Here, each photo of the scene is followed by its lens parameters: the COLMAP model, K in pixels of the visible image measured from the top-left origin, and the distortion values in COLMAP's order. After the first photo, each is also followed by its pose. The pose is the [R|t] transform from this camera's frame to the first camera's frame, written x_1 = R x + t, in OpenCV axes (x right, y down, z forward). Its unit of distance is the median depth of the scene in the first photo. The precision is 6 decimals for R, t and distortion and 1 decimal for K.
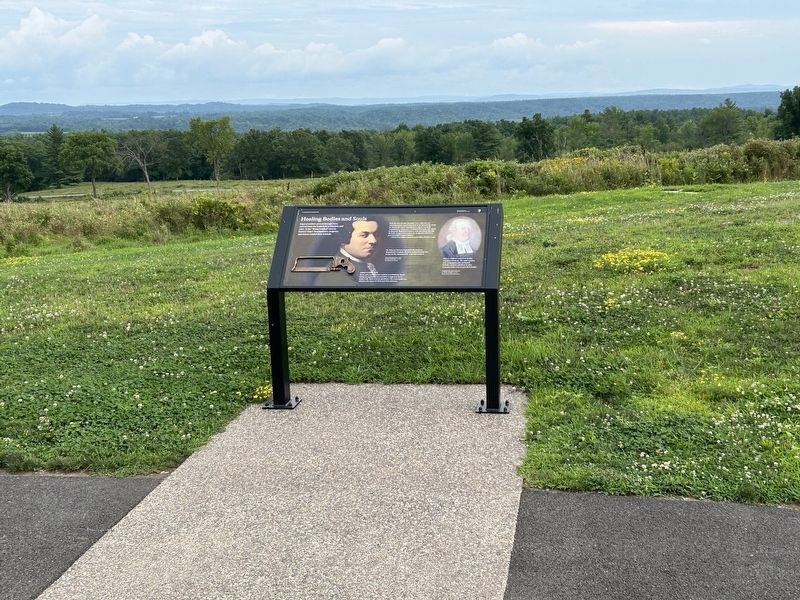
lens RADIAL K [[1046.0, 0, 400.0], [0, 1046.0, 300.0], [0, 0, 1]] dist [0.123407, -0.307726]
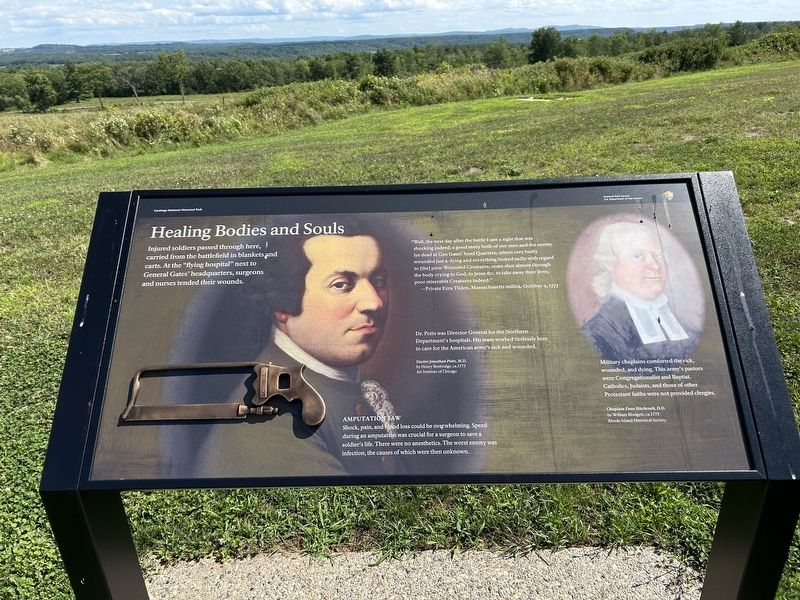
lens RADIAL K [[605.3, 0, 390.1], [0, 605.3, 303.2], [0, 0, 1]] dist [0.044661, -0.056202]
pose [[0.990417, -0.063031, 0.122886, -0.043954], [0.034596, 0.974641, 0.221083, -0.099301], [-0.133705, -0.214713, 0.967482, 0.816256]]
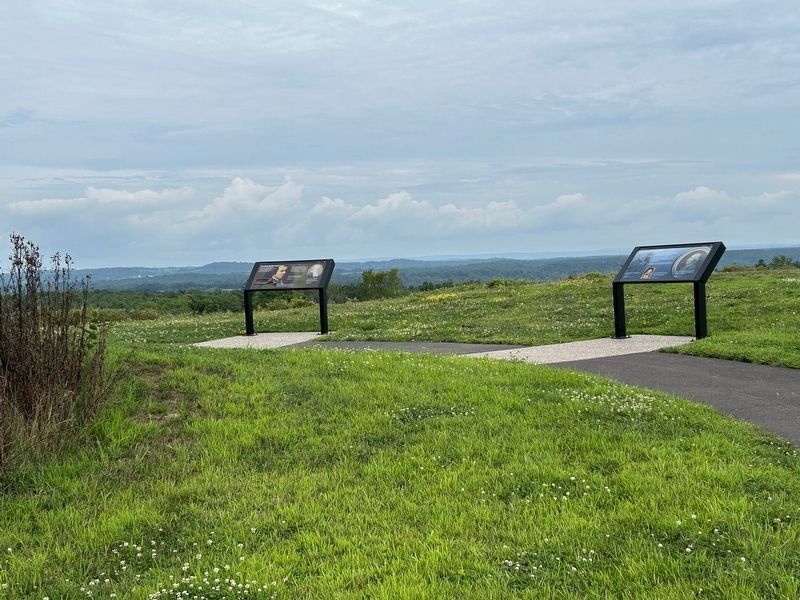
lens RADIAL K [[1046.0, 0, 400.0], [0, 1046.0, 300.0], [0, 0, 1]] dist [0.123407, -0.307726]
pose [[0.985217, -0.006850, -0.171175, 0.718389], [-0.018046, 0.989491, -0.143465, 0.387681], [0.170359, 0.144433, 0.974739, -1.529280]]
